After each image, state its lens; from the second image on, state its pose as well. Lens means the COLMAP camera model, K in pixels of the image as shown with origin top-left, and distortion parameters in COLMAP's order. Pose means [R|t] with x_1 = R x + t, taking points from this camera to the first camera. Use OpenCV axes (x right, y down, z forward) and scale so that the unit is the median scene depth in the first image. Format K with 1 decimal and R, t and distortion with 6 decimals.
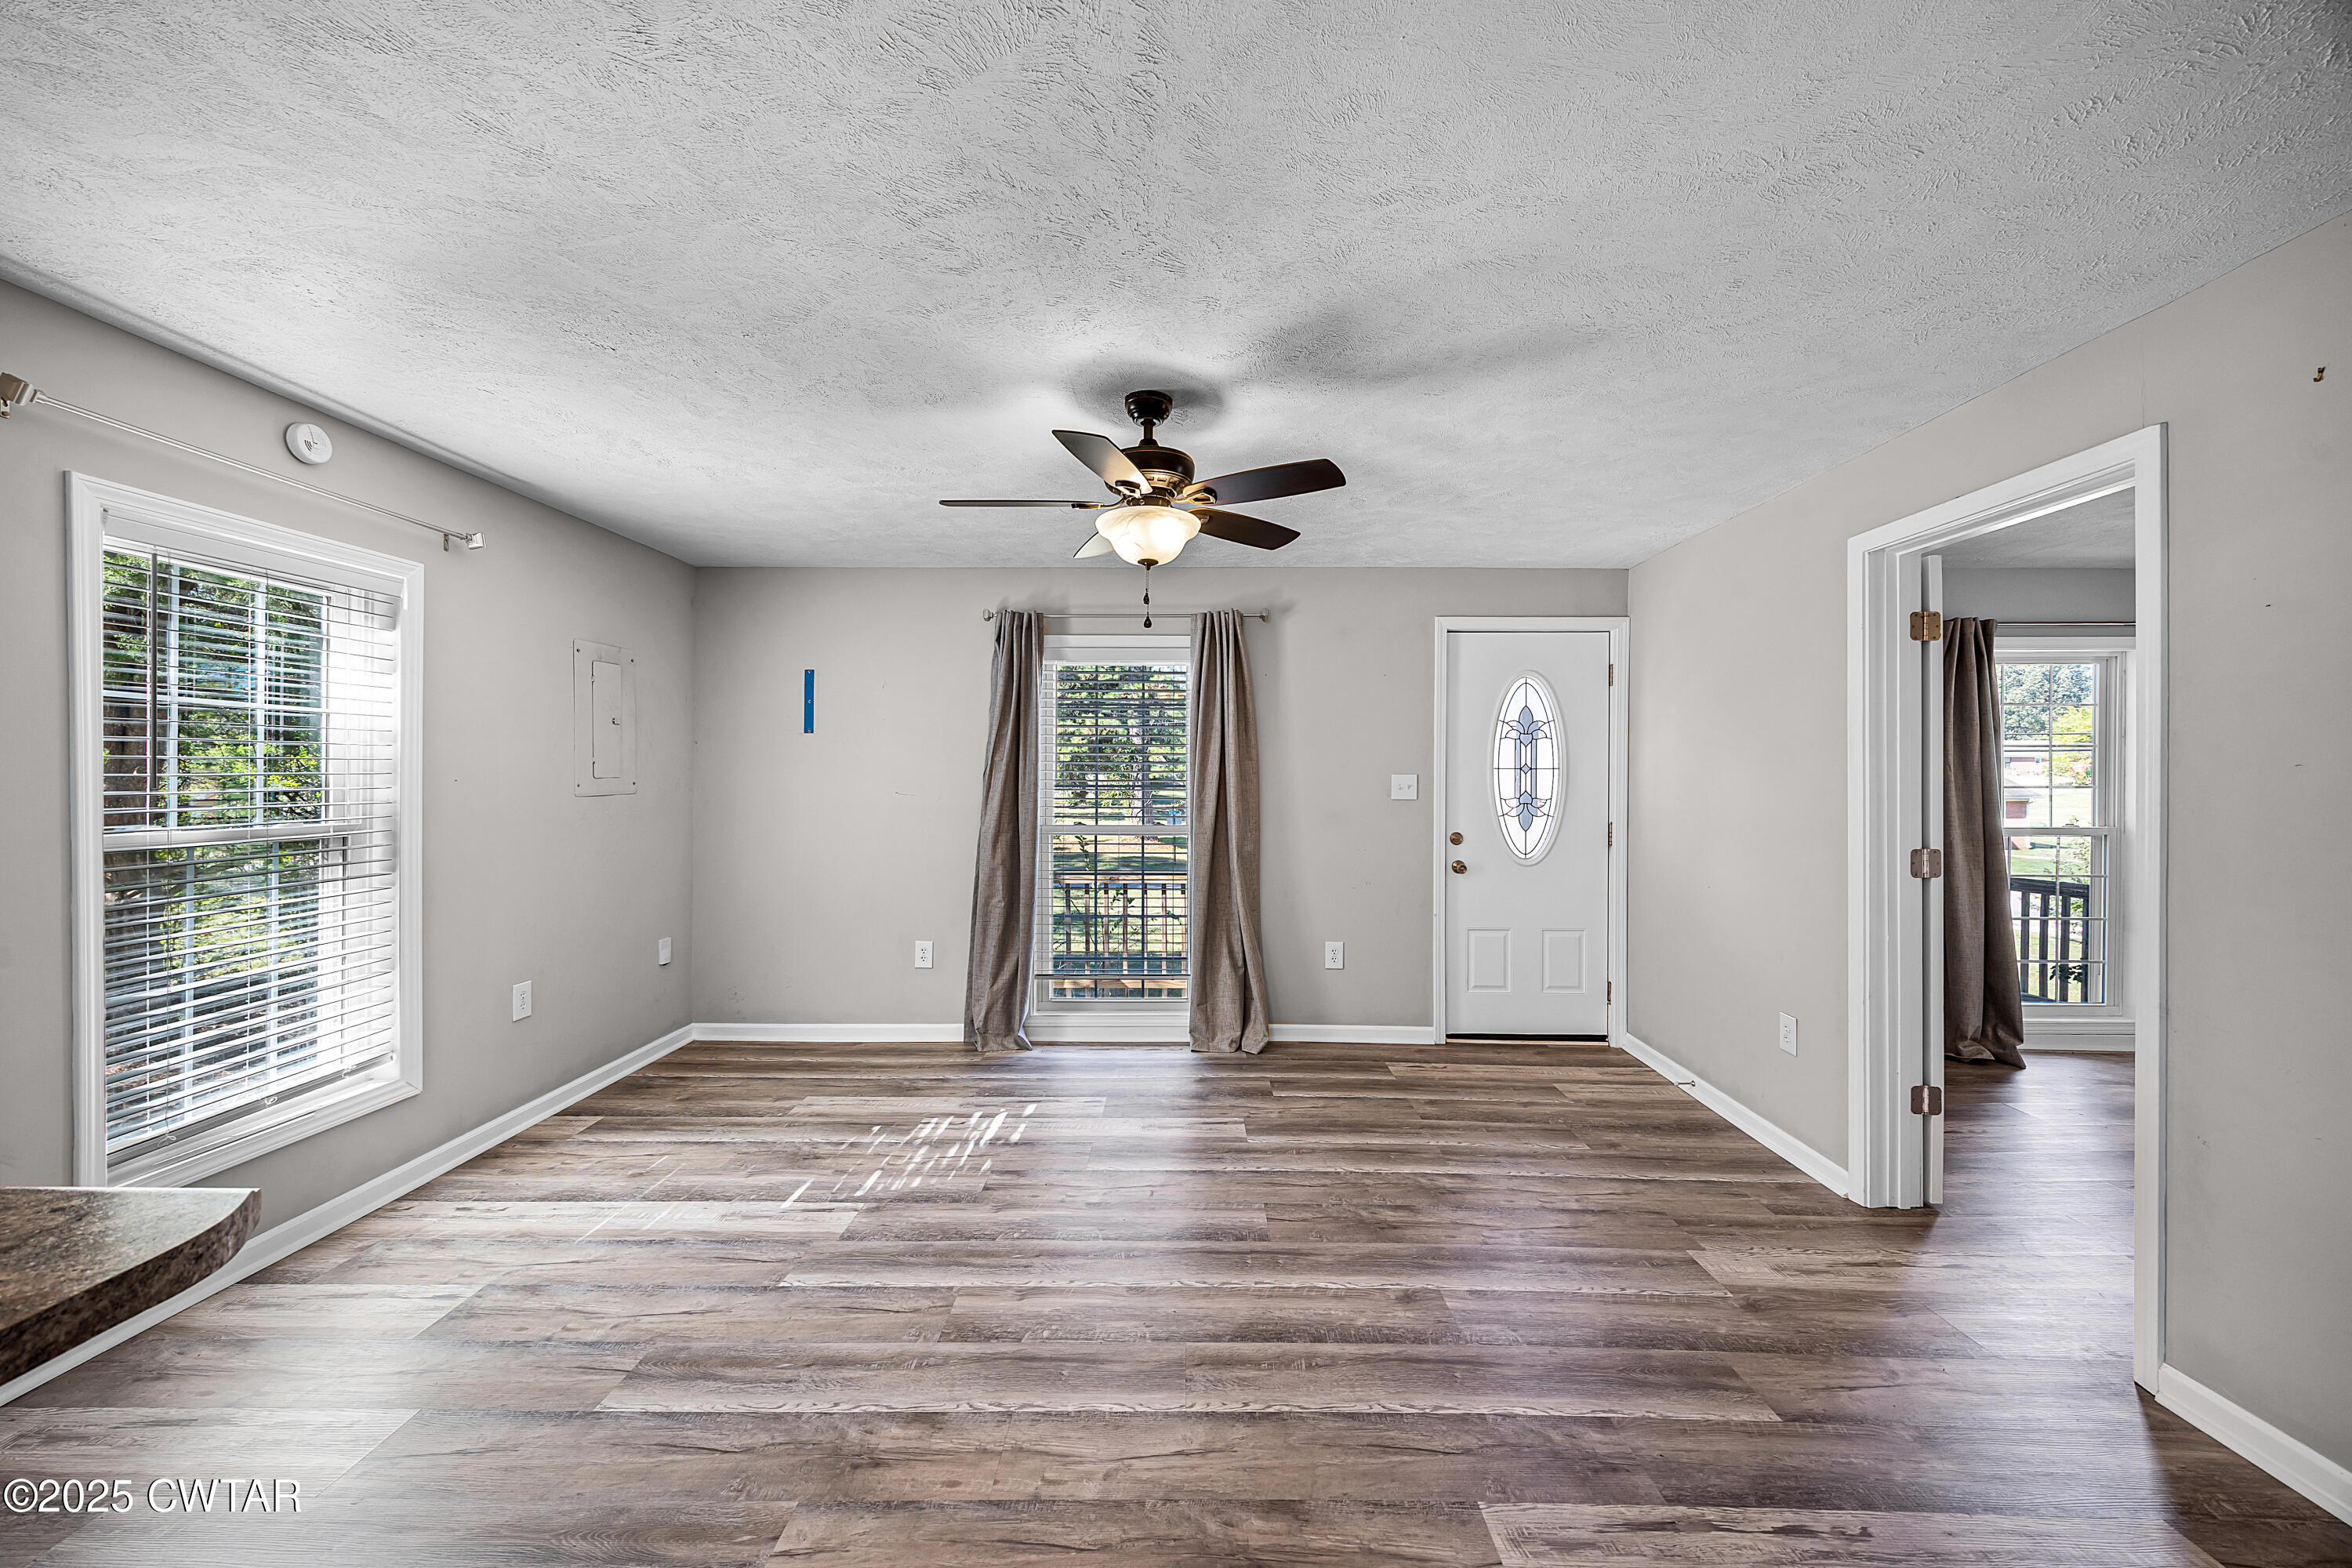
lens RADIAL K [[886.9, 0, 1176.0], [0, 886.9, 784.0], [0, 0, 1]] dist [0.002041, 0.000054]
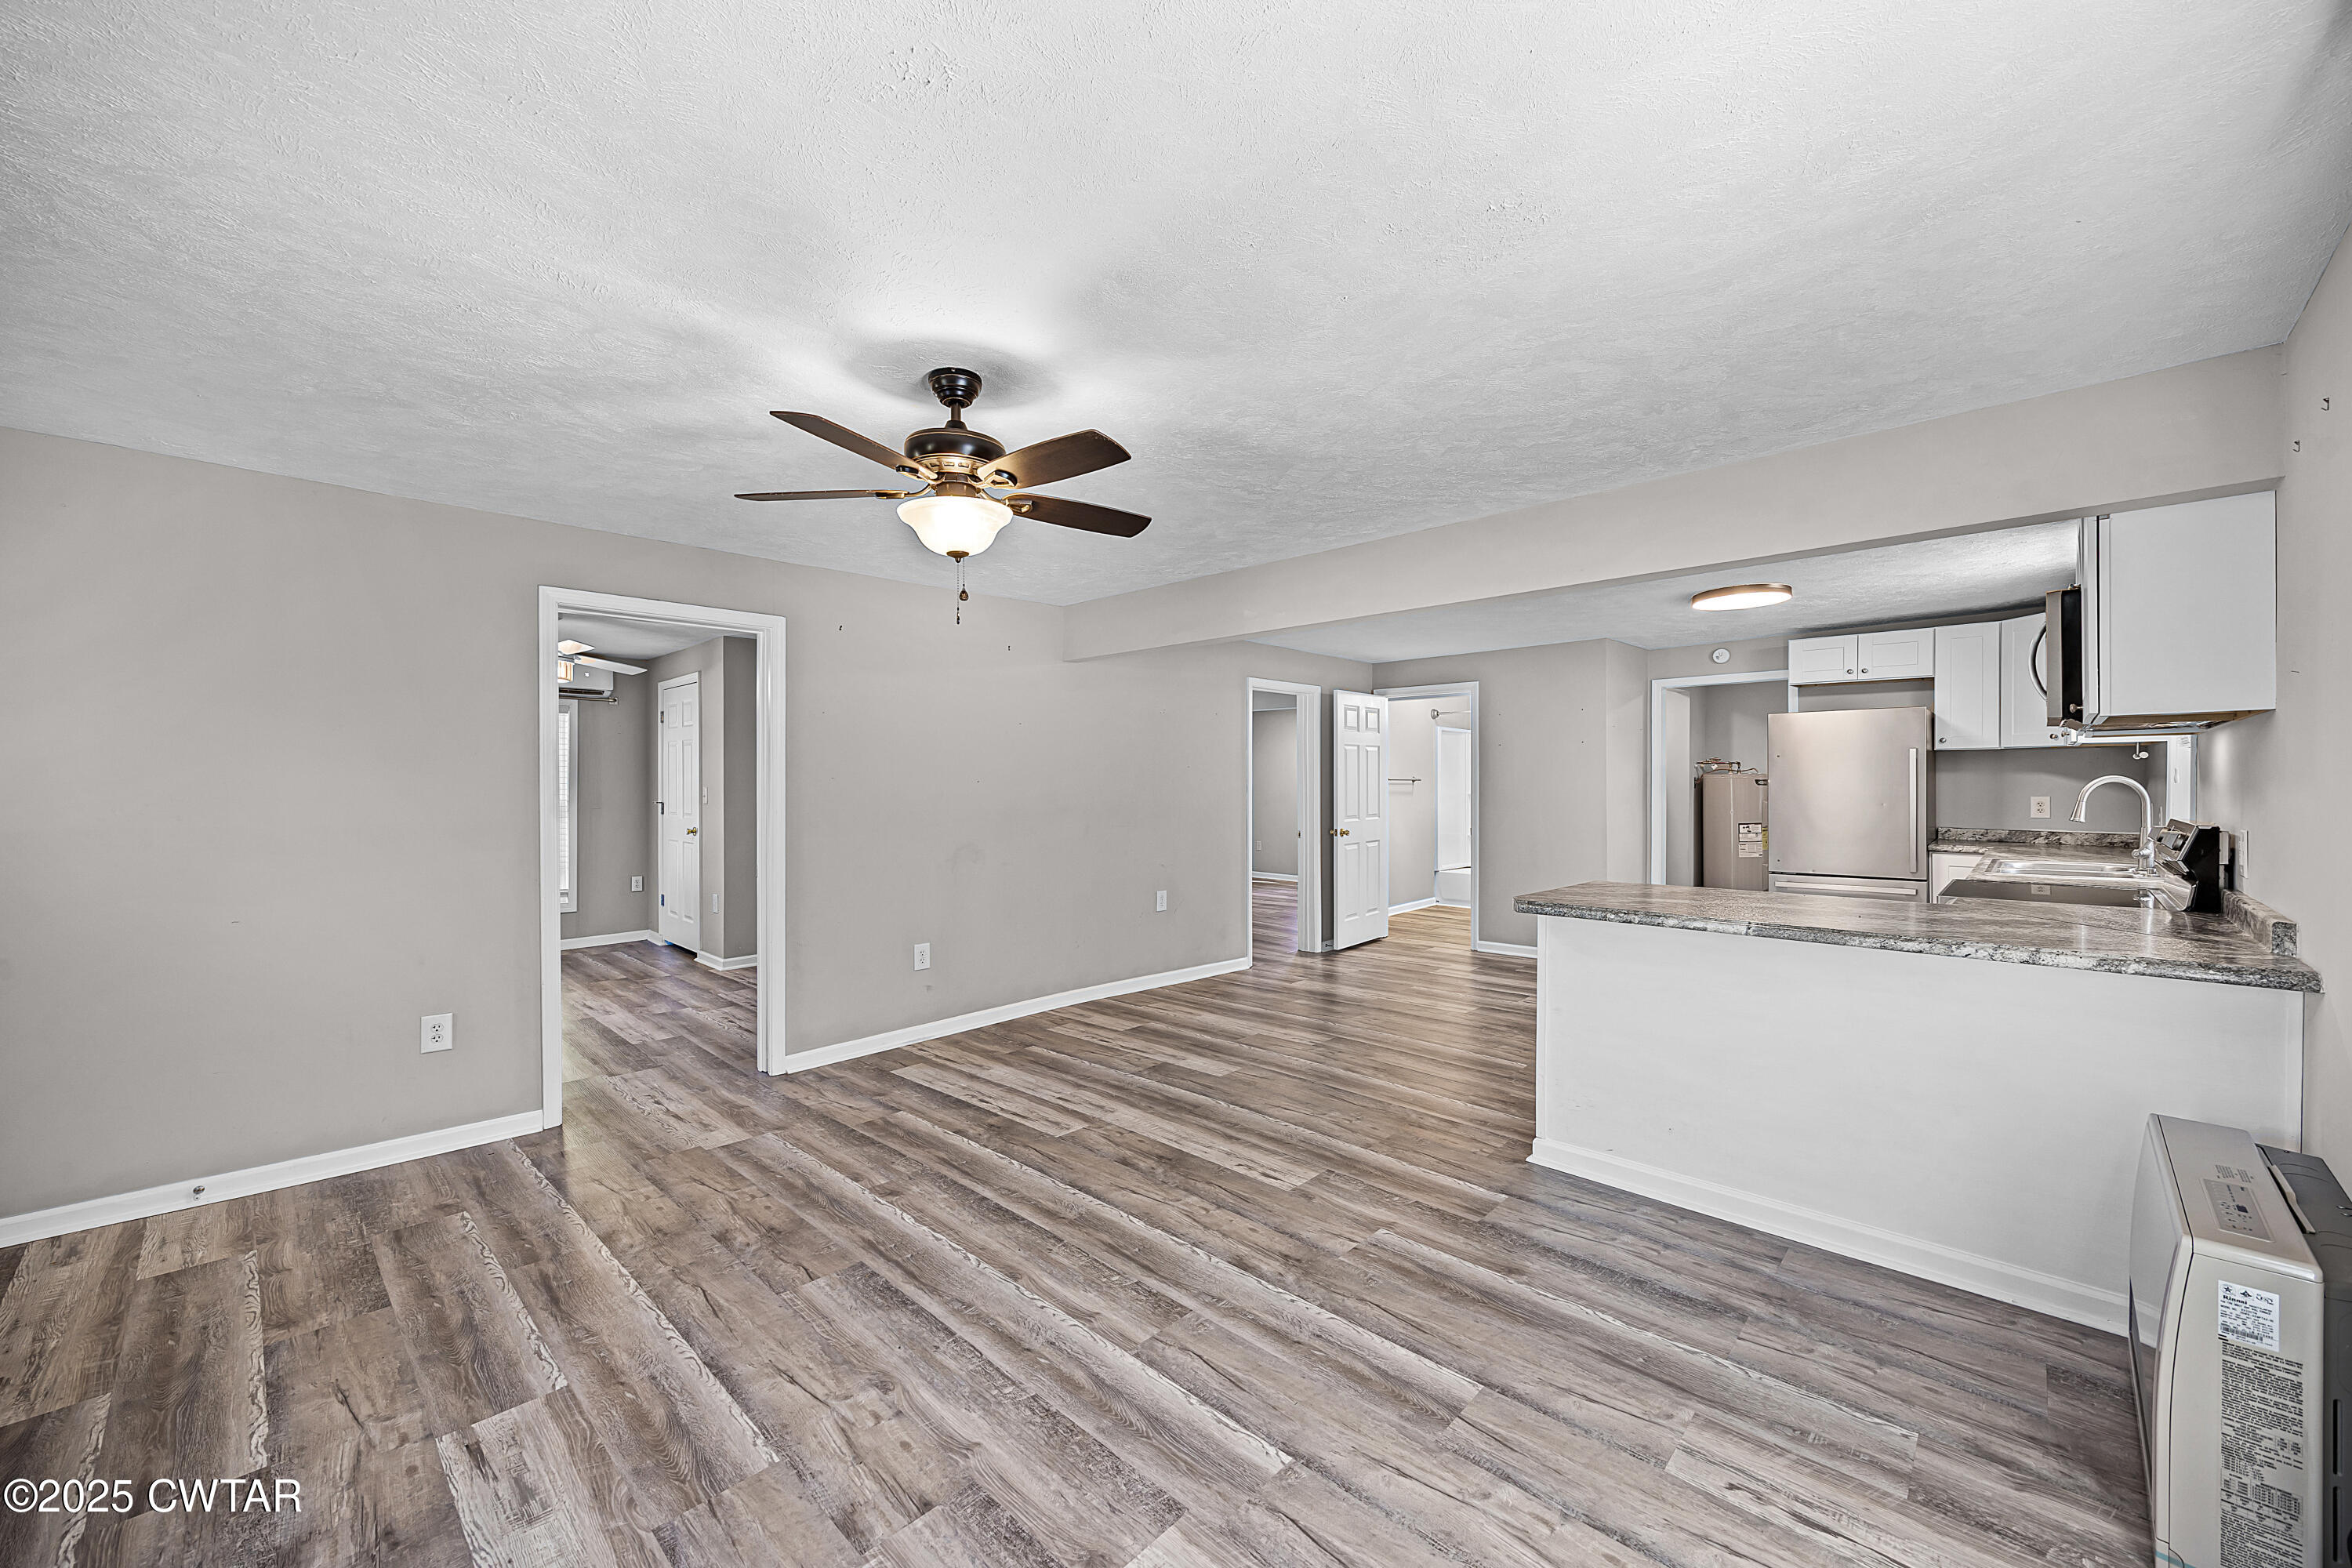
lens RADIAL K [[886.9, 0, 1176.0], [0, 886.9, 784.0], [0, 0, 1]] dist [0.002041, 0.000054]
pose [[-0.724636, 0.002112, 0.689128, -0.765364], [0.006035, 0.999976, 0.003282, -0.008124], [-0.689105, 0.006537, -0.724632, 1.375014]]
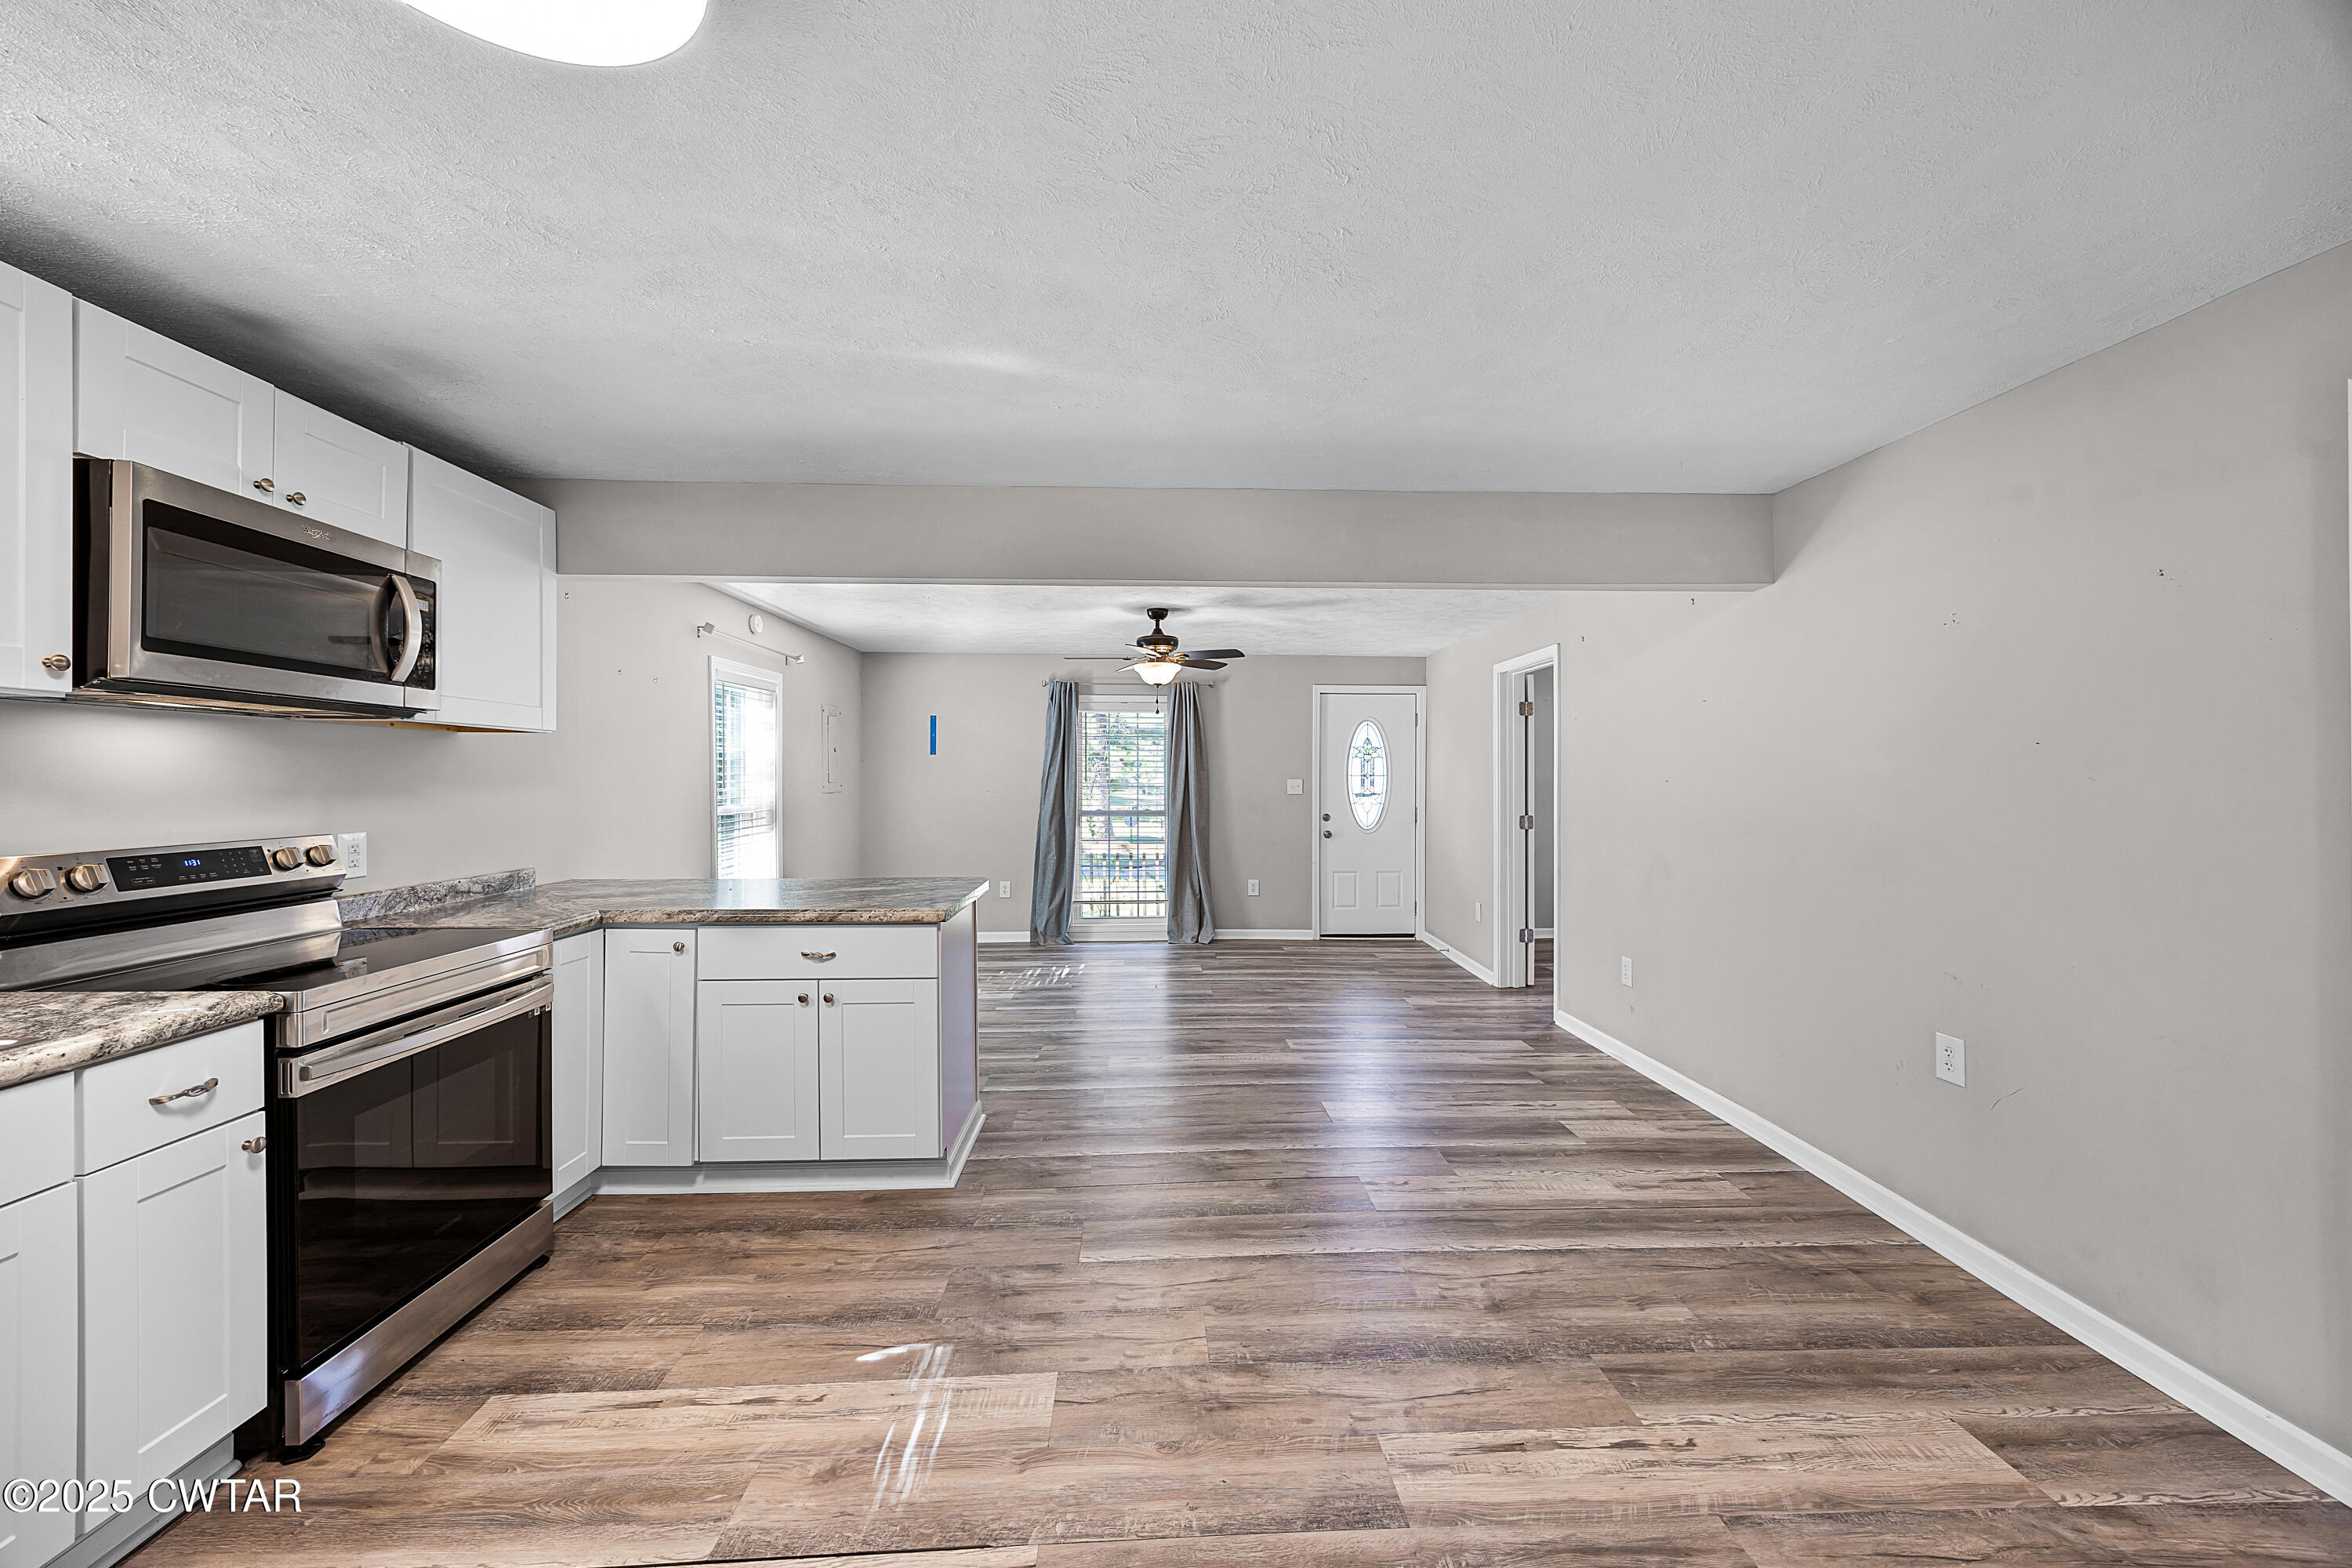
lens RADIAL K [[886.9, 0, 1176.0], [0, 886.9, 784.0], [0, 0, 1]] dist [0.002041, 0.000054]
pose [[0.998511, -0.002162, 0.054516, -0.094943], [0.002217, 0.999997, -0.000935, -0.000962], [-0.054514, 0.001054, 0.998512, -1.077977]]
